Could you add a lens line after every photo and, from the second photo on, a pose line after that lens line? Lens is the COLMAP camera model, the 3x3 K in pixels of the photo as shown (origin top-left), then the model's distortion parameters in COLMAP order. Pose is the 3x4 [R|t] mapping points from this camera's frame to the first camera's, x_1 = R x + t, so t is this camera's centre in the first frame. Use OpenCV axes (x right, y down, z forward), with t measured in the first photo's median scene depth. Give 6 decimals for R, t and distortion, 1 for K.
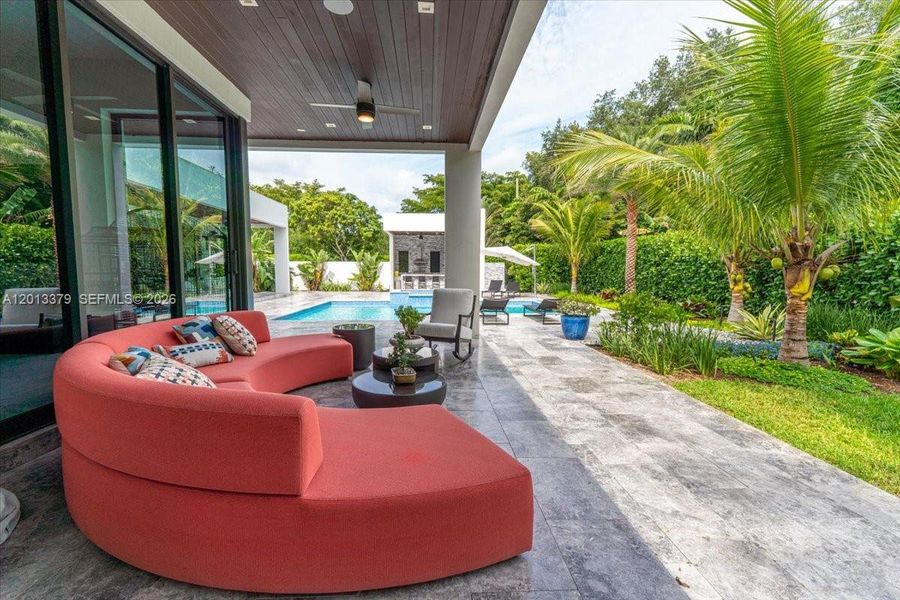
lens RADIAL K [[375.2, 0, 455.4], [0, 375.2, 301.1], [0, 0, 1]] dist [0.006277, 0.000084]
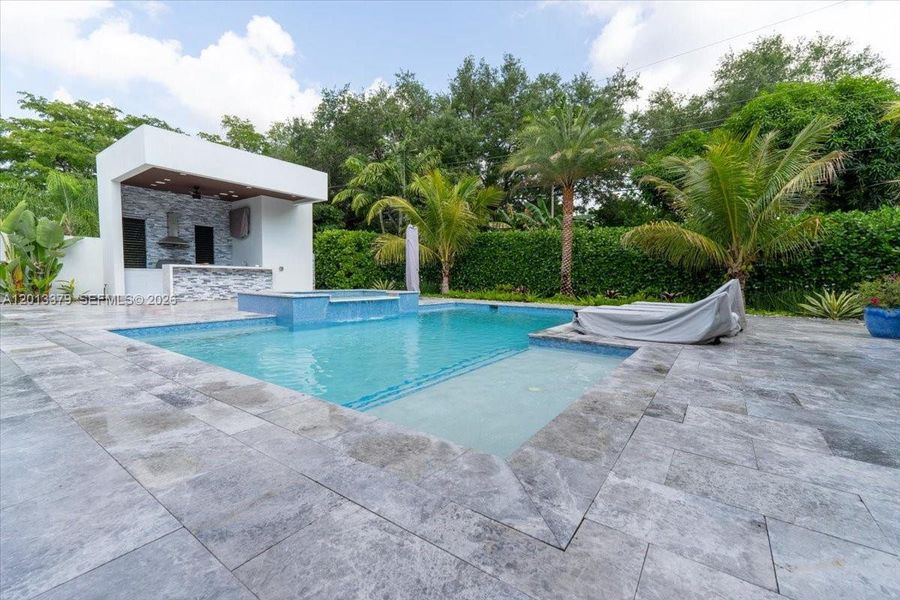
lens RADIAL K [[375.2, 0, 455.4], [0, 375.2, 301.1], [0, 0, 1]] dist [0.006277, 0.000084]
pose [[0.636476, -0.046594, 0.769888, -0.258419], [0.054506, 0.998395, 0.015362, -0.007287], [-0.769368, 0.032186, 0.637994, 0.350332]]
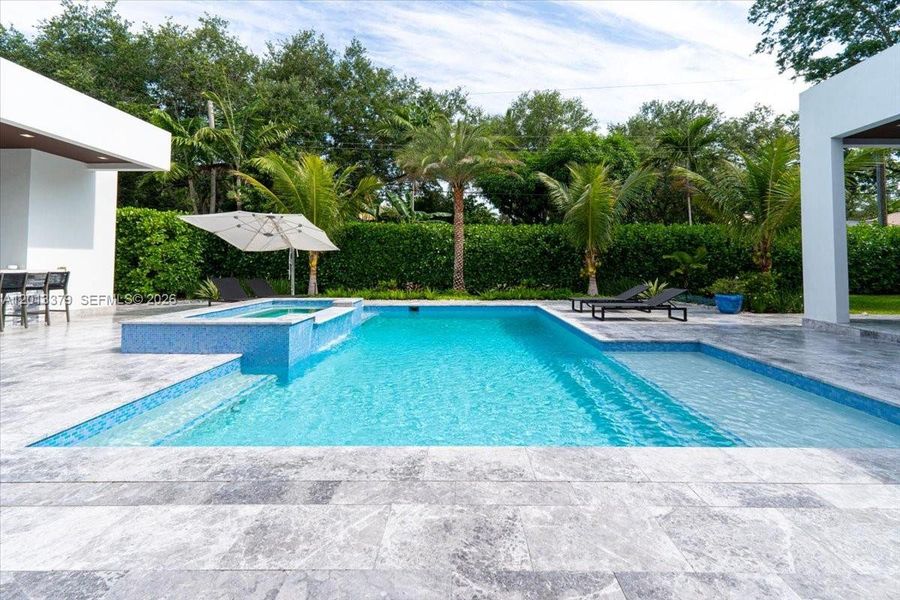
lens RADIAL K [[388.8, 0, 459.4], [0, 388.8, 250.9], [0, 0, 1]] dist [0.007582, -0.000431]
pose [[0.082018, 0.029081, 0.996206, -0.316005], [0.083058, 0.995898, -0.035910, -0.036929], [-0.993164, 0.085688, 0.079266, 0.524891]]
